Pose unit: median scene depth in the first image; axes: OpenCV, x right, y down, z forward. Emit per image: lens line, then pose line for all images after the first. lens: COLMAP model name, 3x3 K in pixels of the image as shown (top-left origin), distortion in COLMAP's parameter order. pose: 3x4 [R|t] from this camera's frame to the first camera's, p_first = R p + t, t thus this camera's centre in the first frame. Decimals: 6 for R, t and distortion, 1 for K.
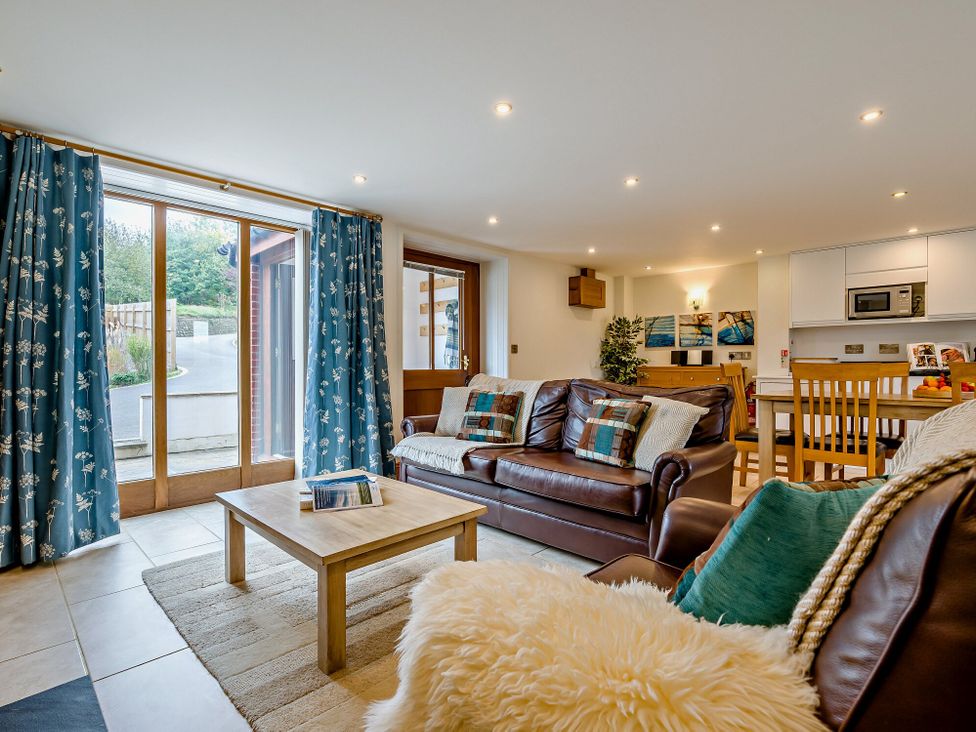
lens RADIAL K [[490.4, 0, 488.2], [0, 490.4, 365.1], [0, 0, 1]] dist [-0.020672, -0.000080]
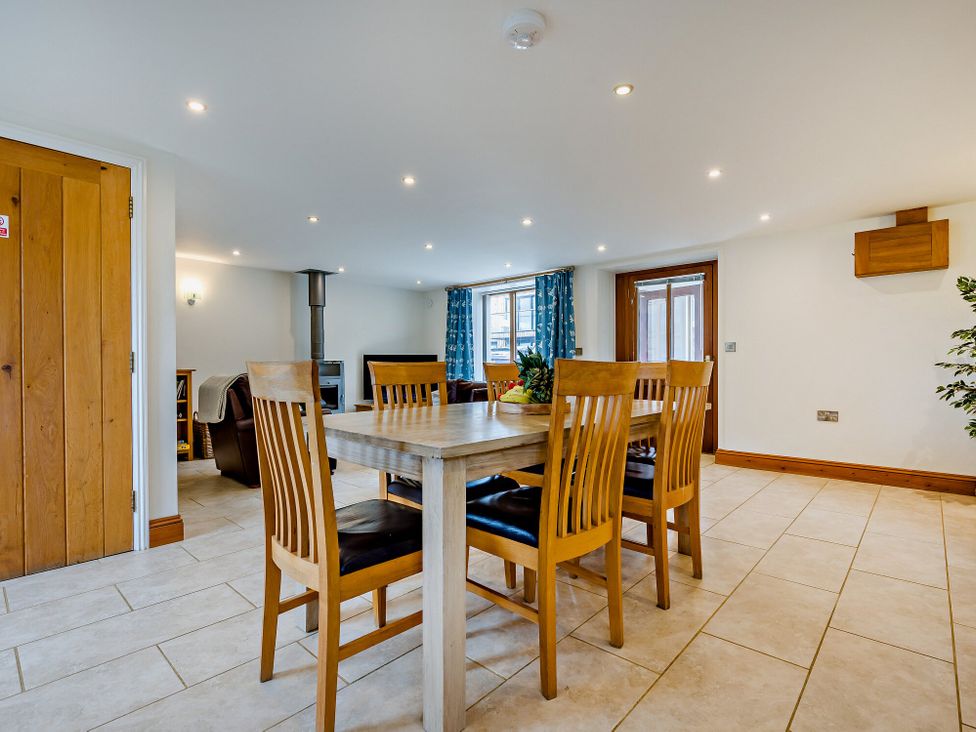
lens RADIAL K [[490.4, 0, 487.9], [0, 490.4, 369.3], [0, 0, 1]] dist [-0.020672, -0.000080]
pose [[0.031094, -0.000879, -0.999516, 0.985713], [-0.002869, 0.999995, -0.000969, 0.020049], [0.999512, 0.002898, 0.031092, 0.499938]]
